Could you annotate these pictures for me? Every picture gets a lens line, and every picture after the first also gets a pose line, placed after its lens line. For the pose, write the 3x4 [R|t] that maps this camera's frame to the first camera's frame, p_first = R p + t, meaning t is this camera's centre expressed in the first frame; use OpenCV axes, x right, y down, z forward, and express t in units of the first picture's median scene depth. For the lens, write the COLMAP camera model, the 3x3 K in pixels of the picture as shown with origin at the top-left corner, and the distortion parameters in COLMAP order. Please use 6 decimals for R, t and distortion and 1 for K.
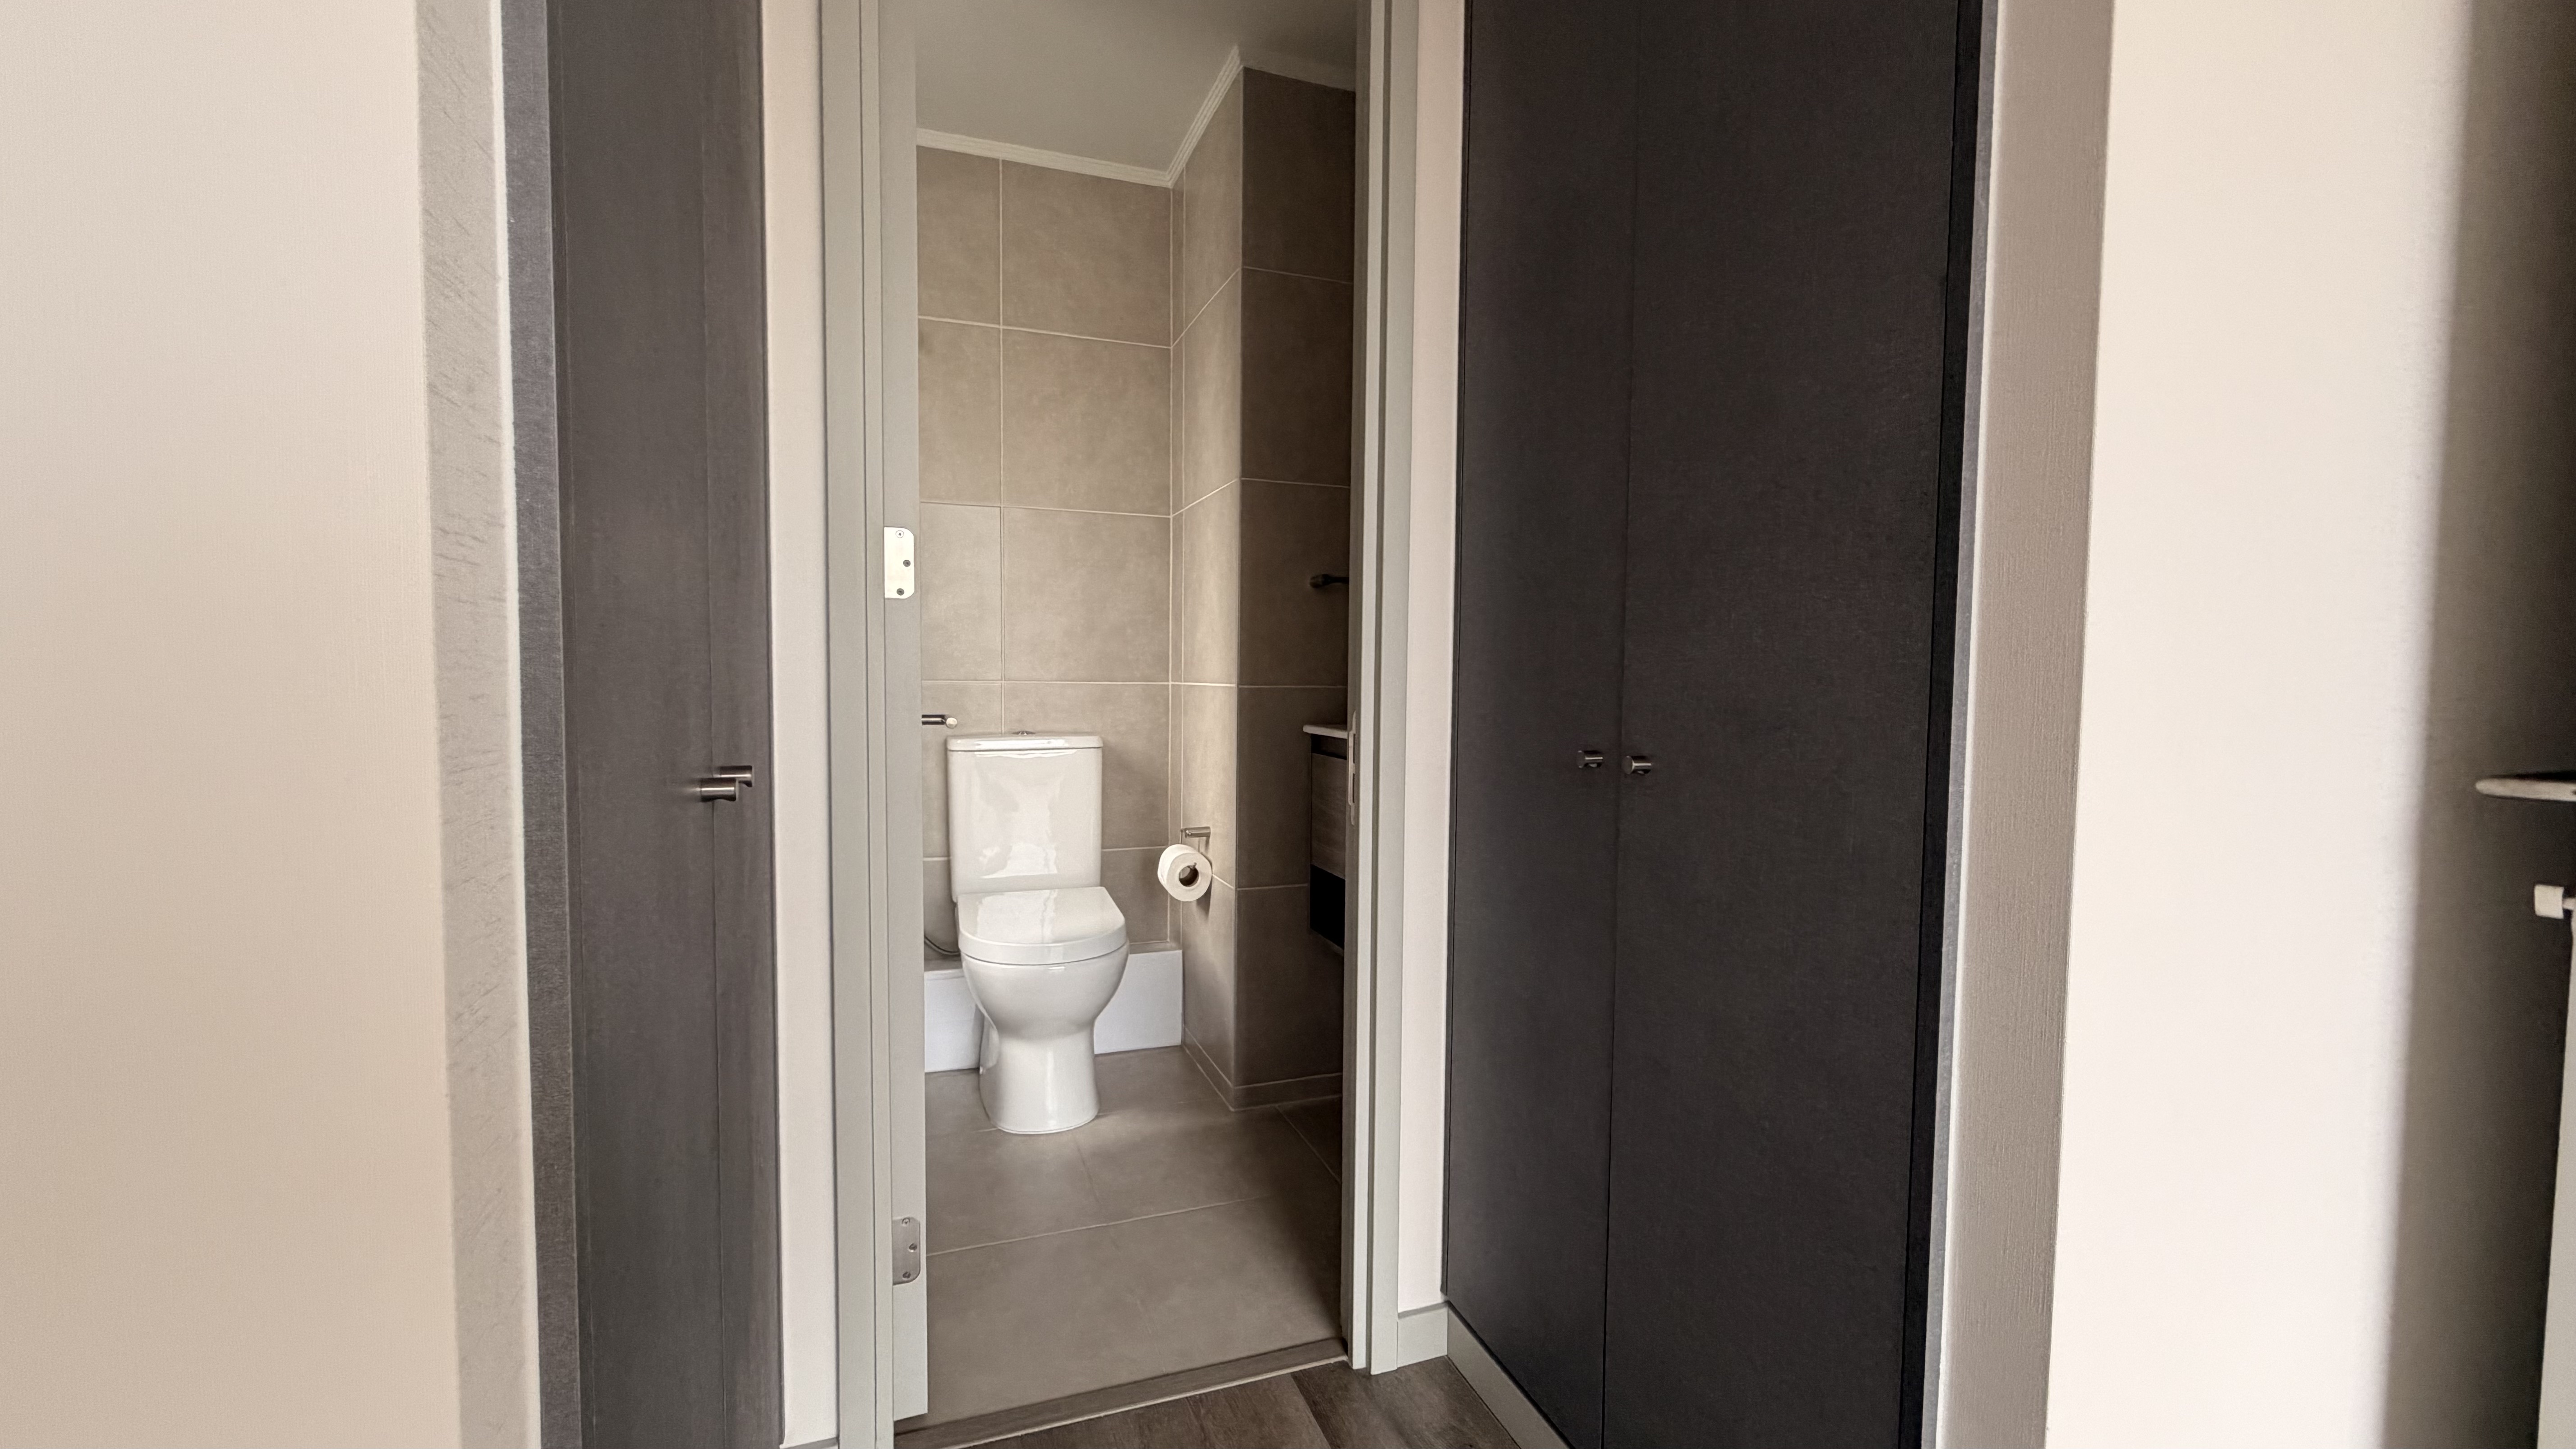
lens RADIAL K [[1023.2, 0, 1279.0], [0, 1023.2, 719.2], [0, 0, 1]] dist [-0.006246, 0.000067]
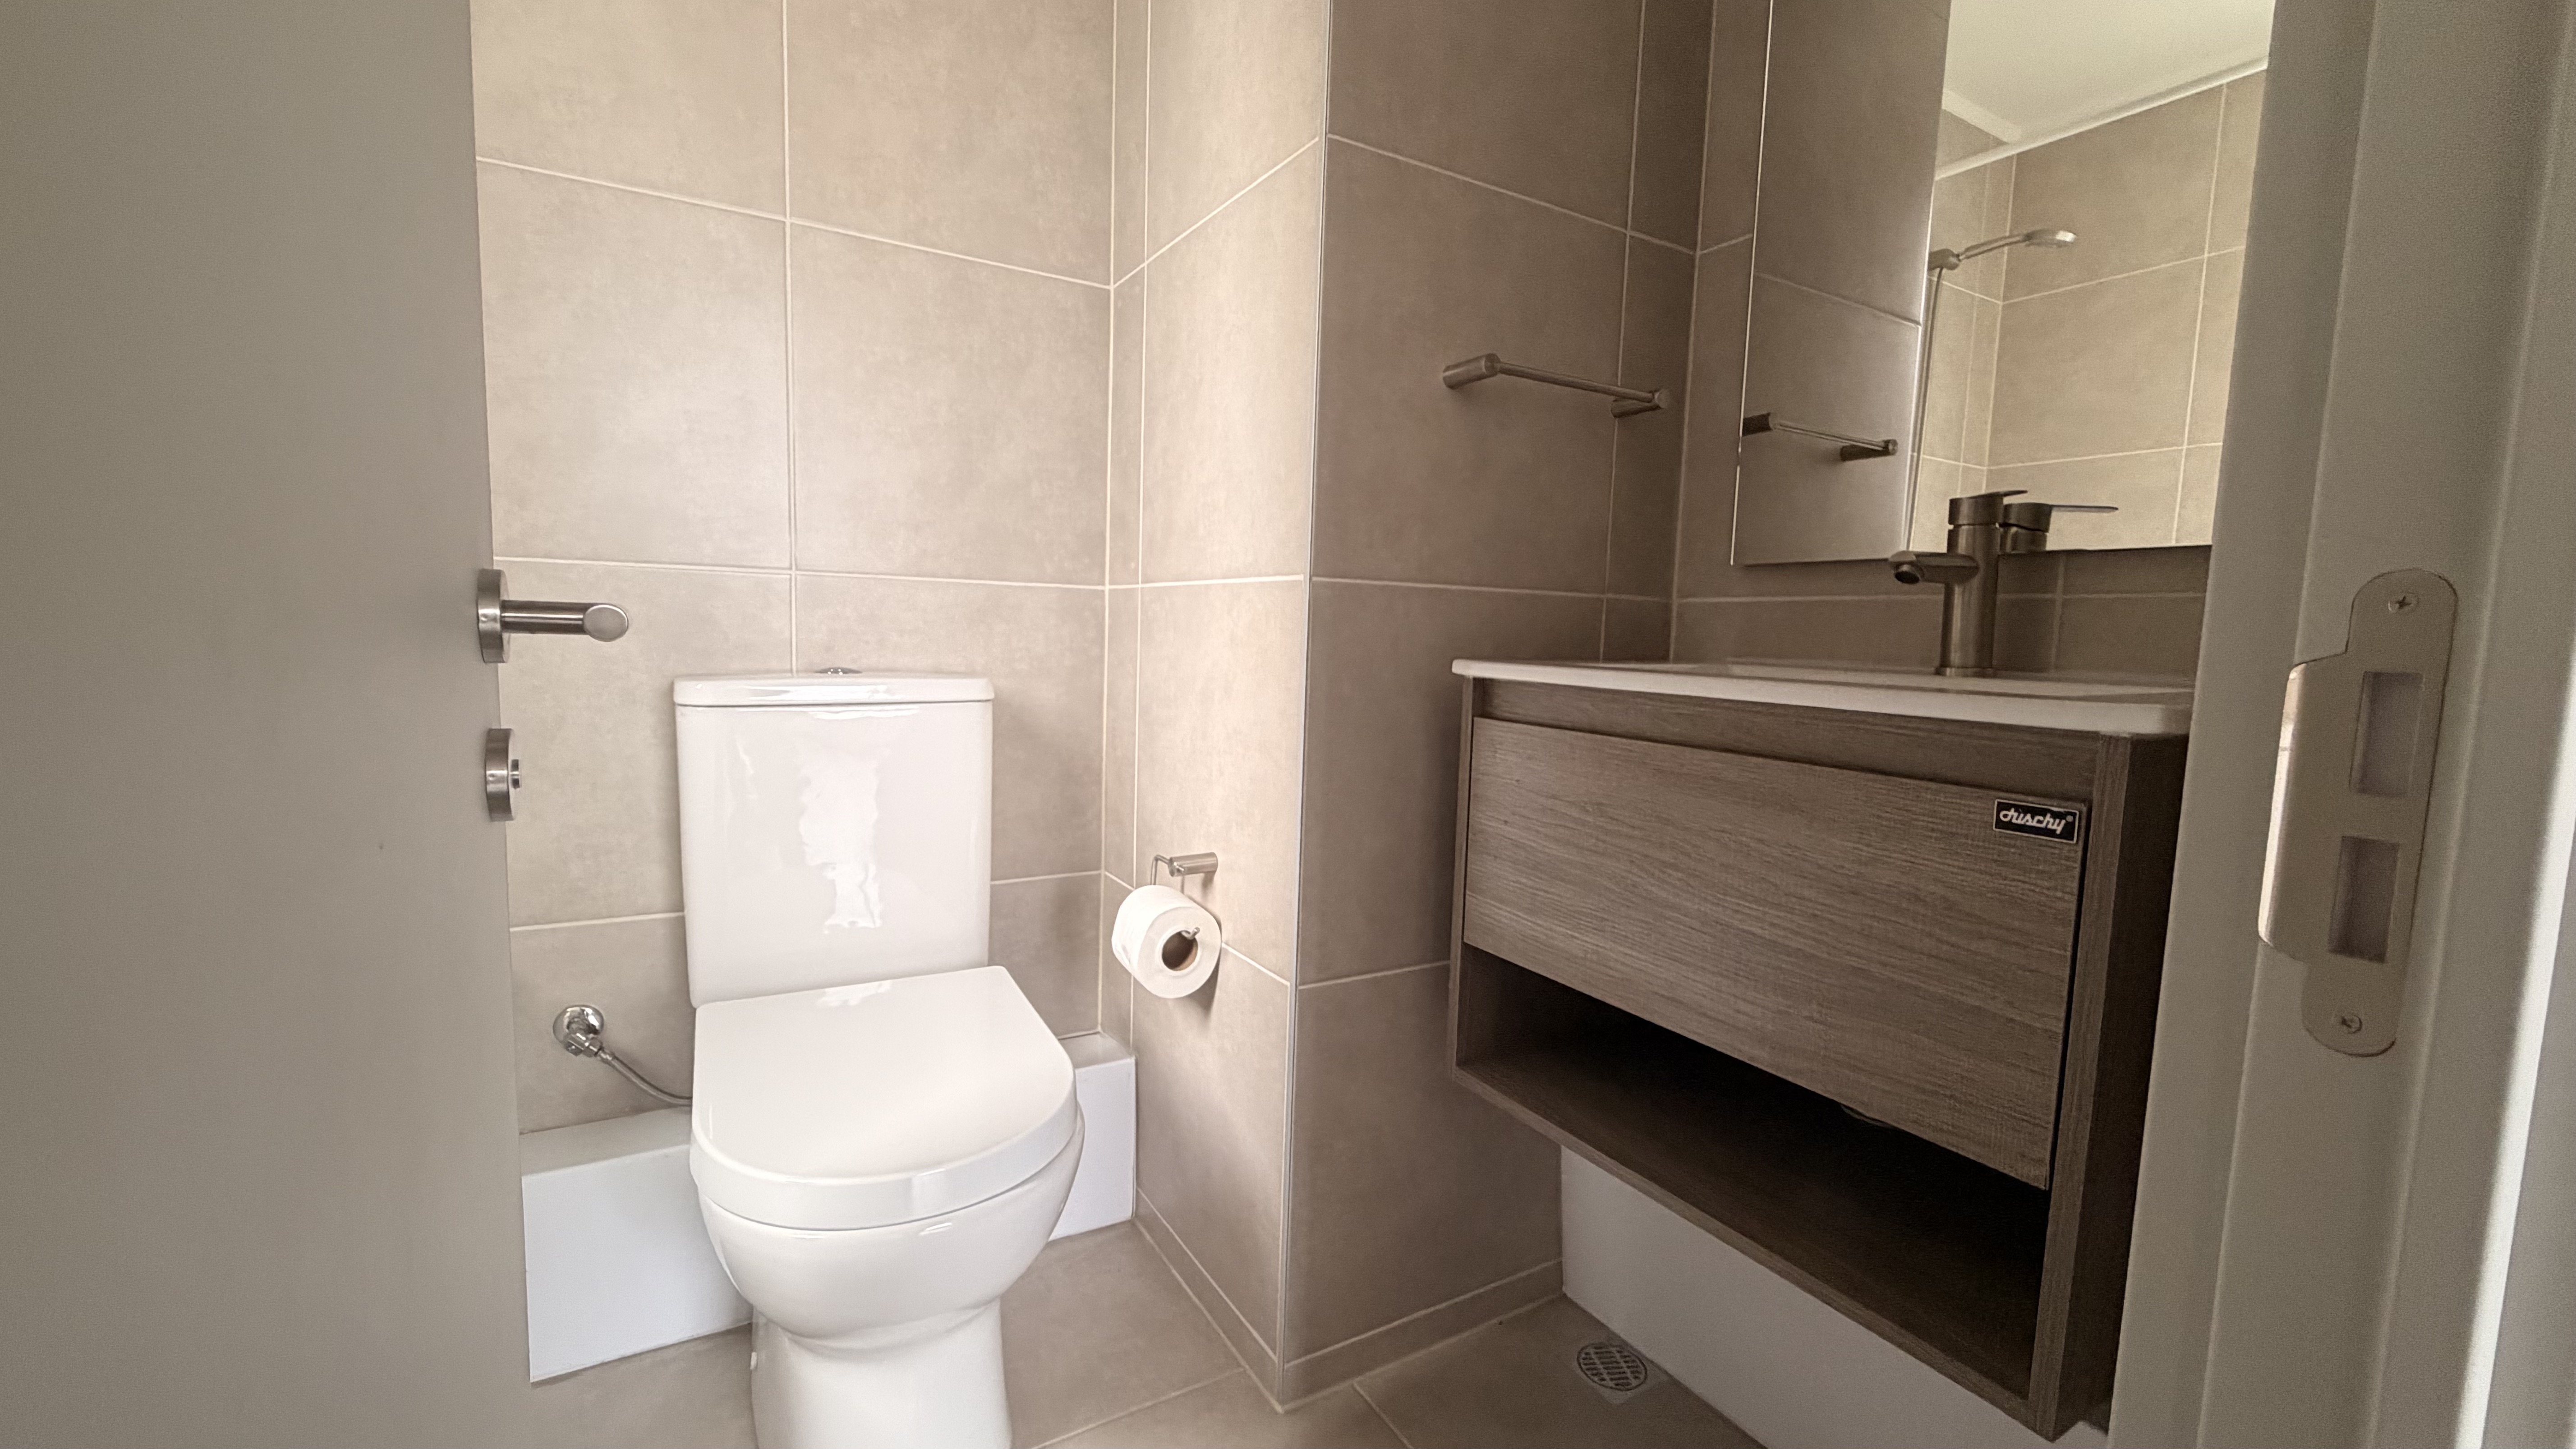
lens RADIAL K [[1023.2, 0, 1287.4], [0, 1023.2, 719.6], [0, 0, 1]] dist [-0.006246, 0.000067]
pose [[0.982064, 0.003852, 0.188508, -0.122013], [-0.013450, 0.998676, 0.049661, 0.008900], [-0.188067, -0.051306, 0.980815, 0.447541]]
